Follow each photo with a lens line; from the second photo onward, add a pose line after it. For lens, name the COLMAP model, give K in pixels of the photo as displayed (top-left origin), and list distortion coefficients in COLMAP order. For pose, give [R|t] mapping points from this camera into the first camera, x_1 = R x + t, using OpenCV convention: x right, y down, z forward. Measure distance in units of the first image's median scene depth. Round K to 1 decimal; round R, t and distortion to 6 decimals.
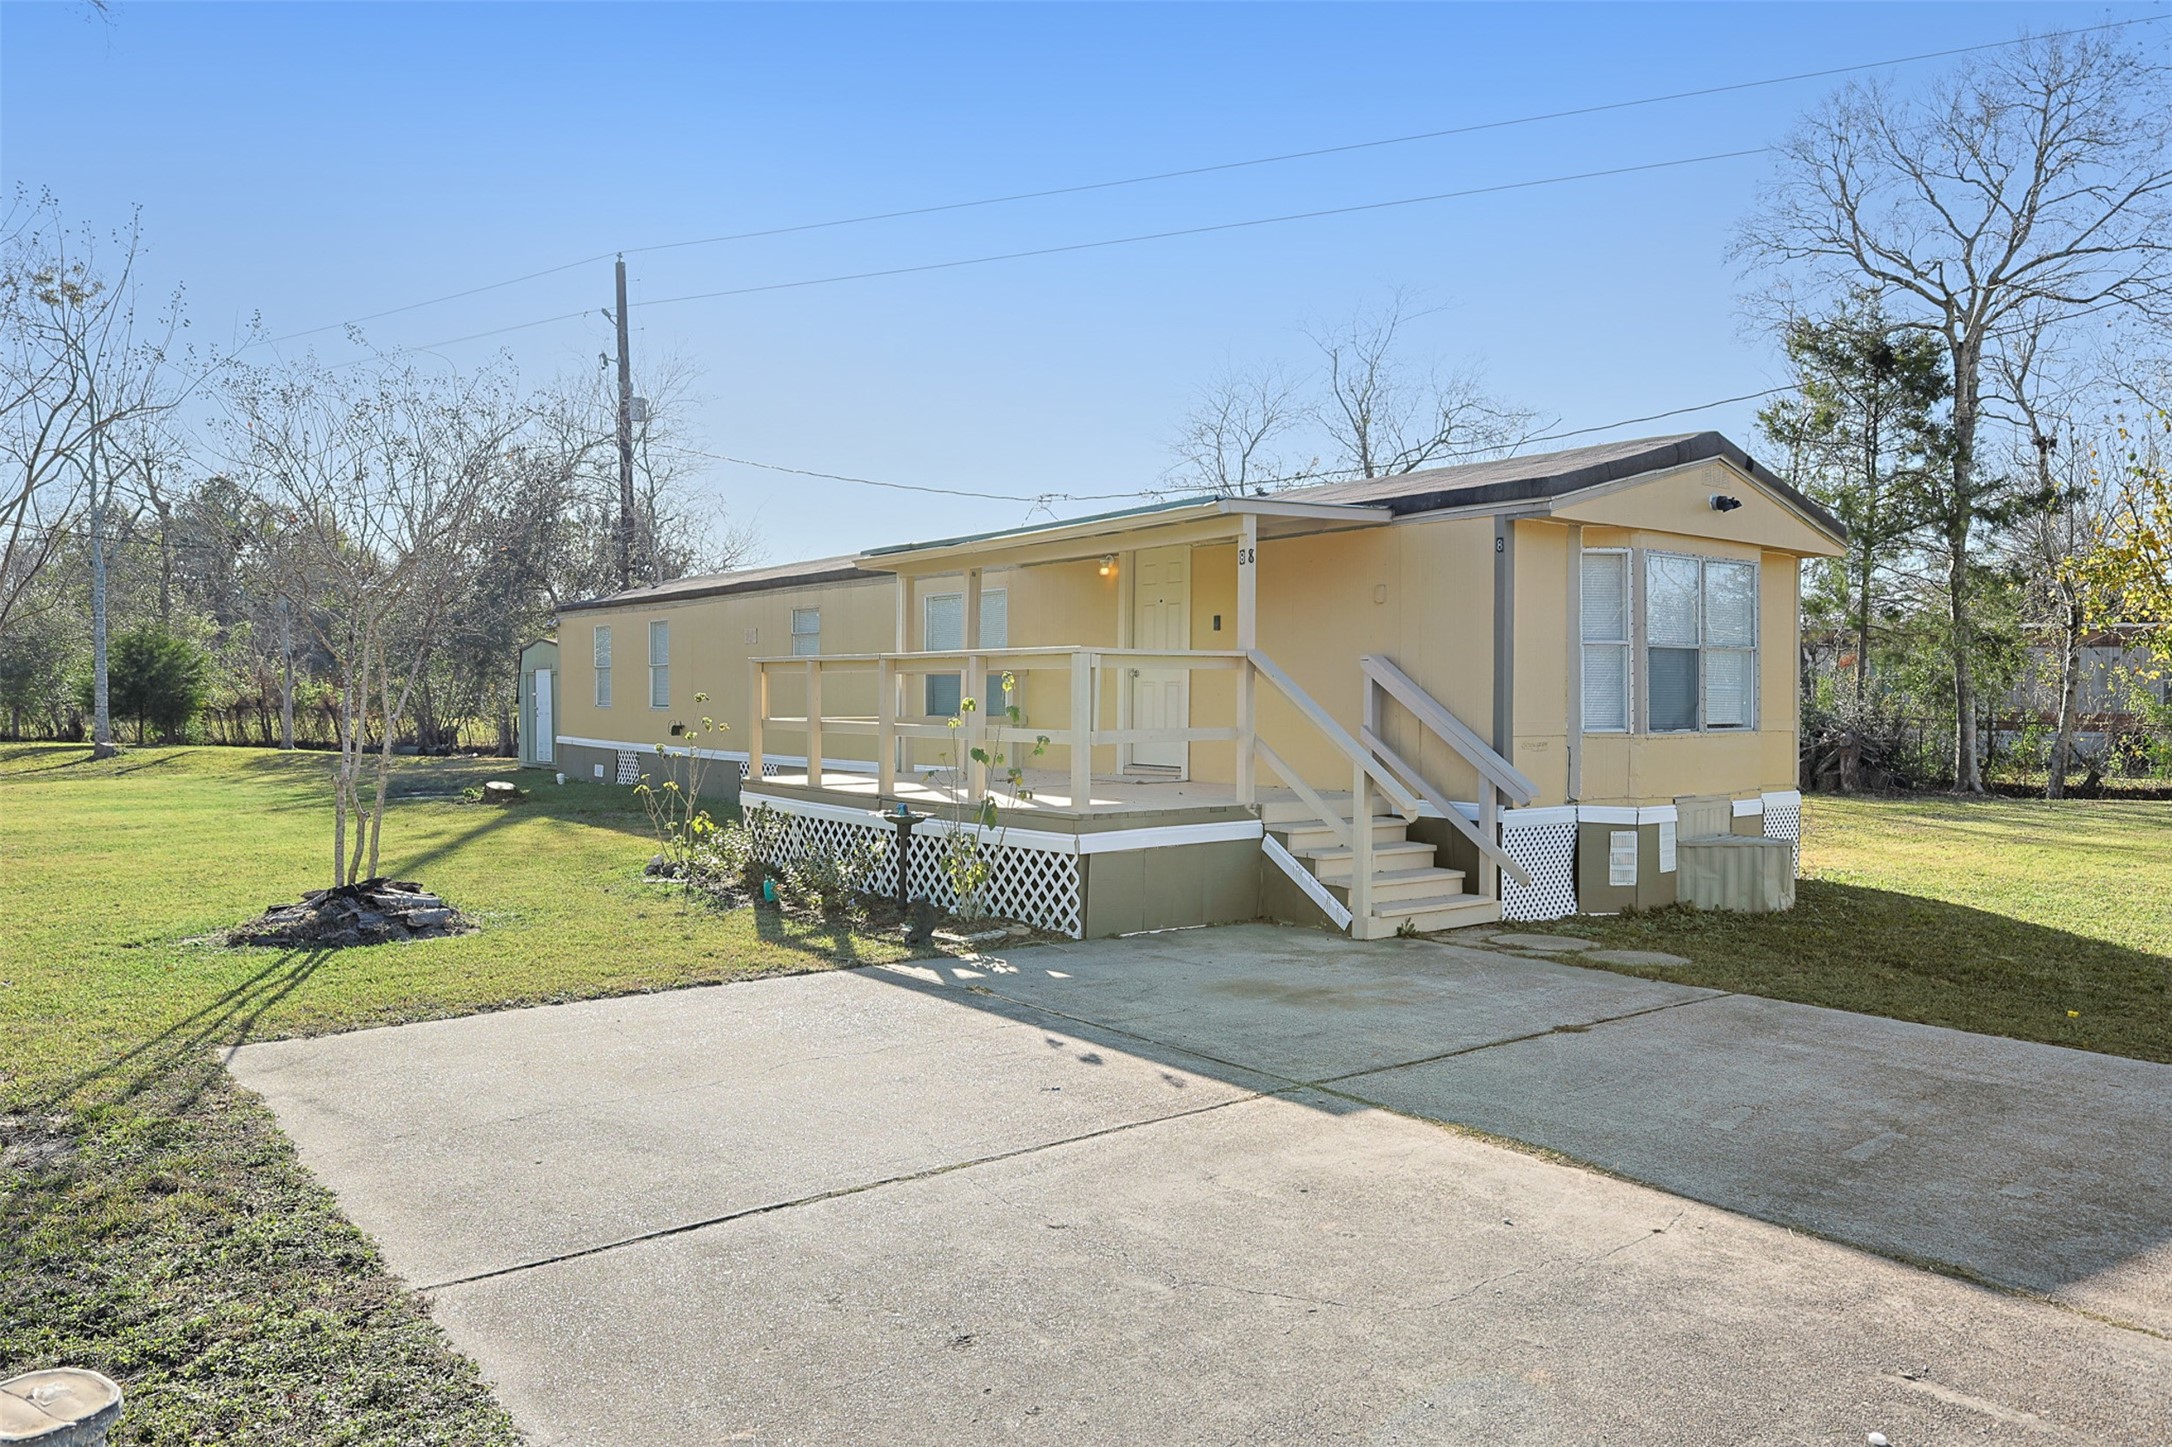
lens RADIAL K [[1464.3, 0, 1086.9], [0, 1464.3, 716.9], [0, 0, 1]] dist [-0.000837, -0.000457]
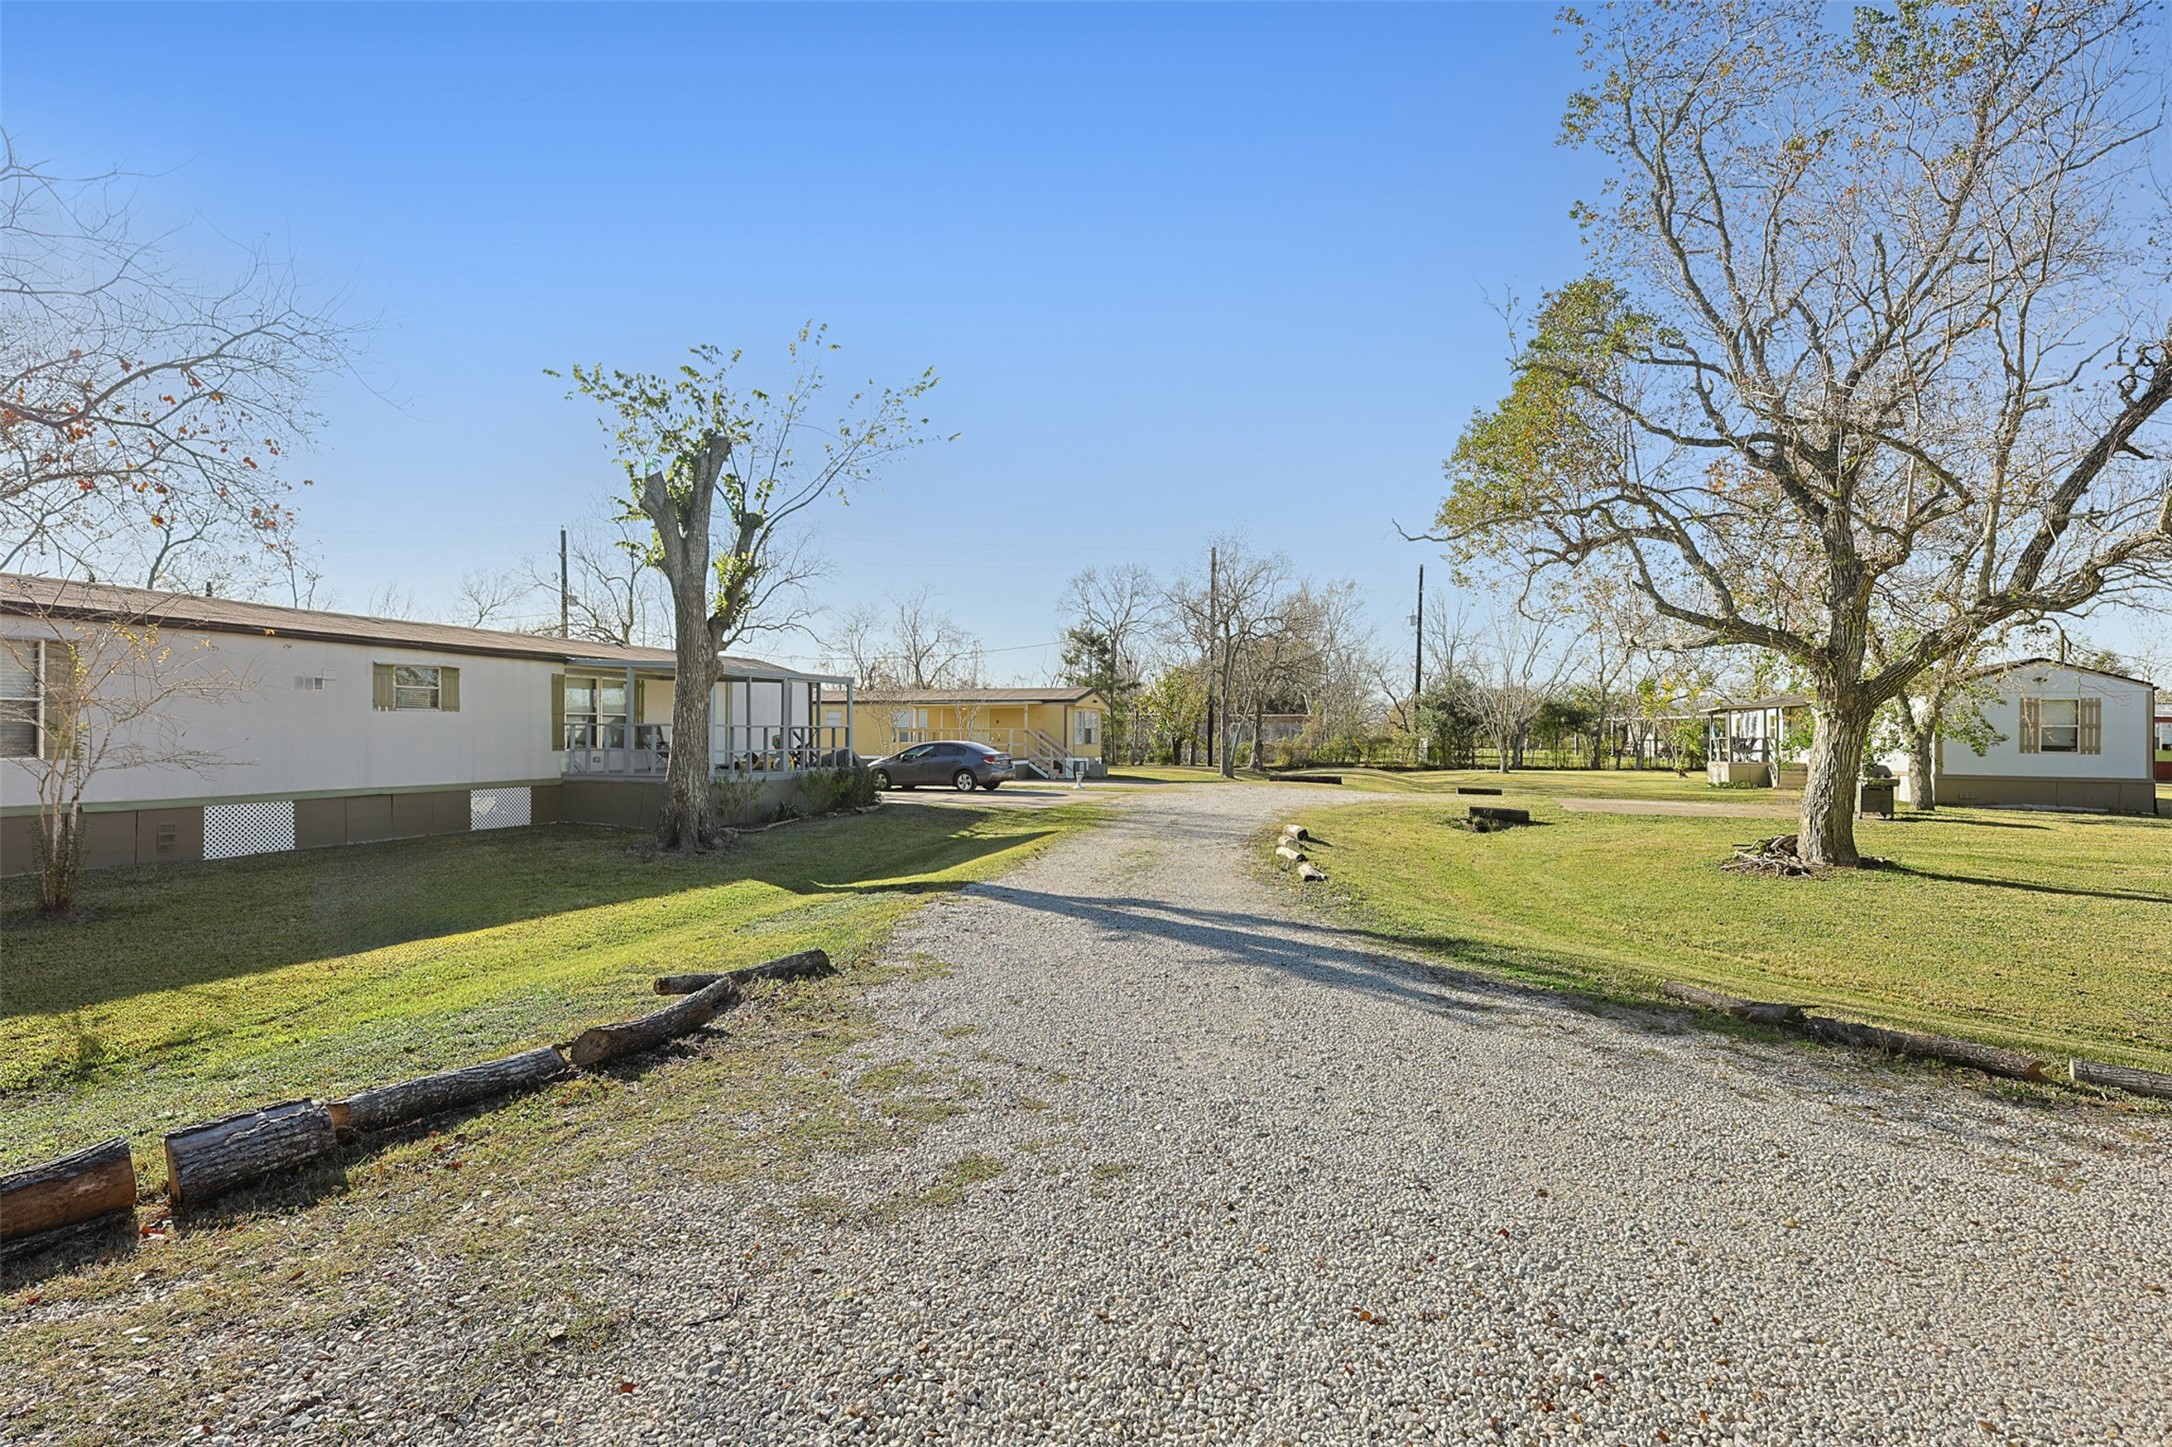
lens RADIAL K [[994.6, 0, 1085.0], [0, 994.6, 732.6], [0, 0, 1]] dist [0.001141, 0.000531]
pose [[0.843126, 0.002358, 0.537710, -0.758061], [0.008977, 0.999789, -0.018460, 0.016470], [-0.537641, 0.020391, 0.842928, -0.998494]]
